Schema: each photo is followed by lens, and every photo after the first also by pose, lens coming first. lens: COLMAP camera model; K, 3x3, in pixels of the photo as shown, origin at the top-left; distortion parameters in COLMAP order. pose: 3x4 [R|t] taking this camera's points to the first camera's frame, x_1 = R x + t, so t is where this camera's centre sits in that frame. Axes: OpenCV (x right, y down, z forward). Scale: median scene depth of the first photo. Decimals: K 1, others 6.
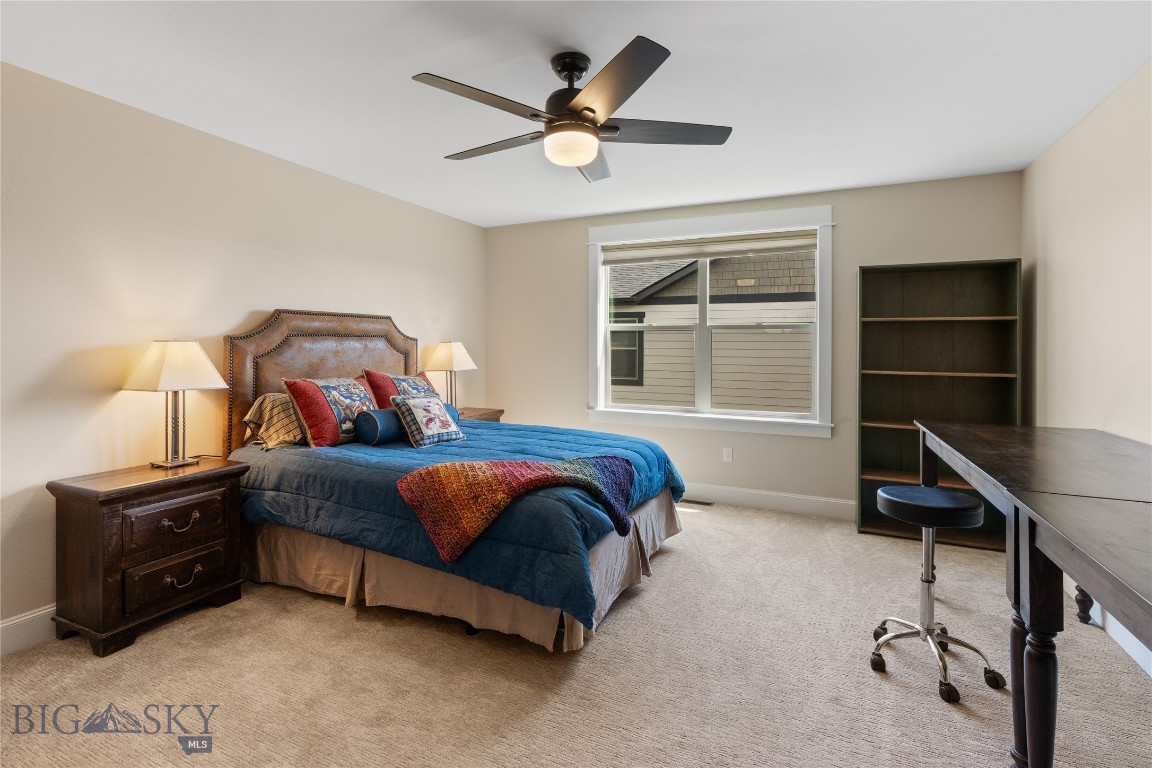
lens RADIAL K [[534.7, 0, 566.7], [0, 534.7, 340.1], [0, 0, 1]] dist [-0.003962, 0.001338]
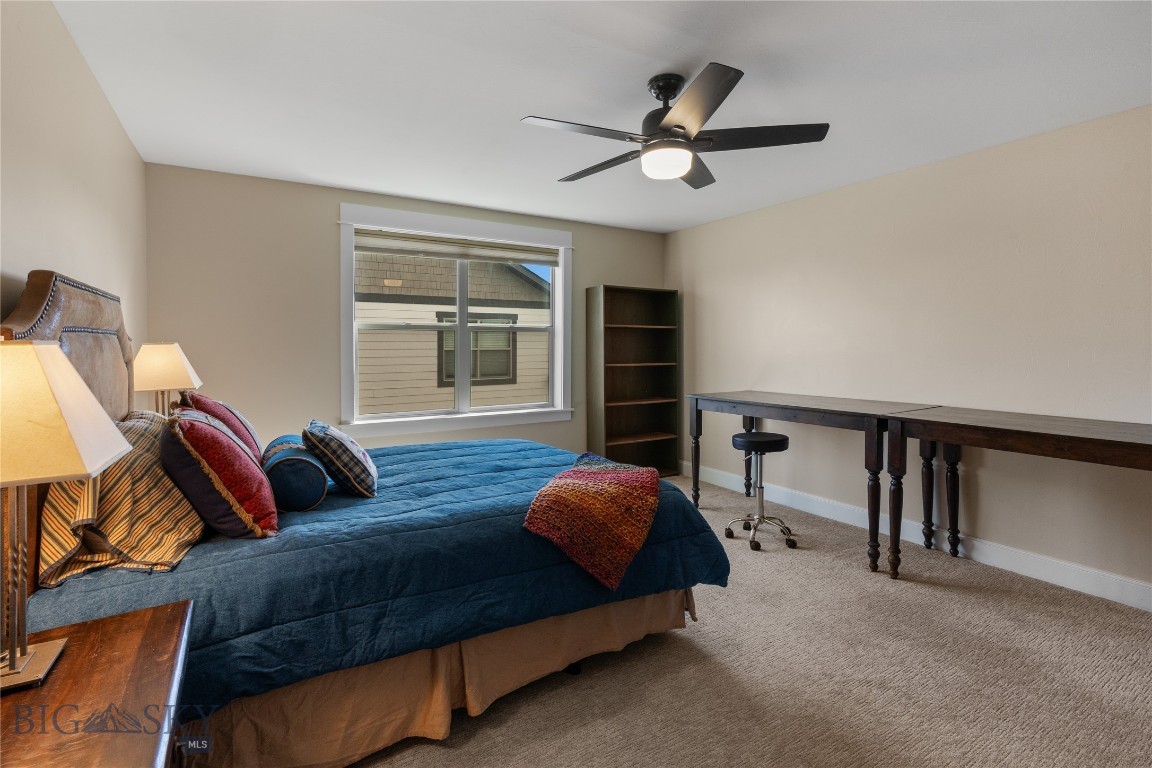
lens RADIAL K [[534.7, 0, 570.1], [0, 534.7, 349.5], [0, 0, 1]] dist [-0.003962, 0.001338]
pose [[0.550532, -0.011821, 0.834730, -0.721059], [-0.001824, 0.999880, 0.015363, 0.001064], [-0.834812, -0.009980, 0.550445, 0.414227]]
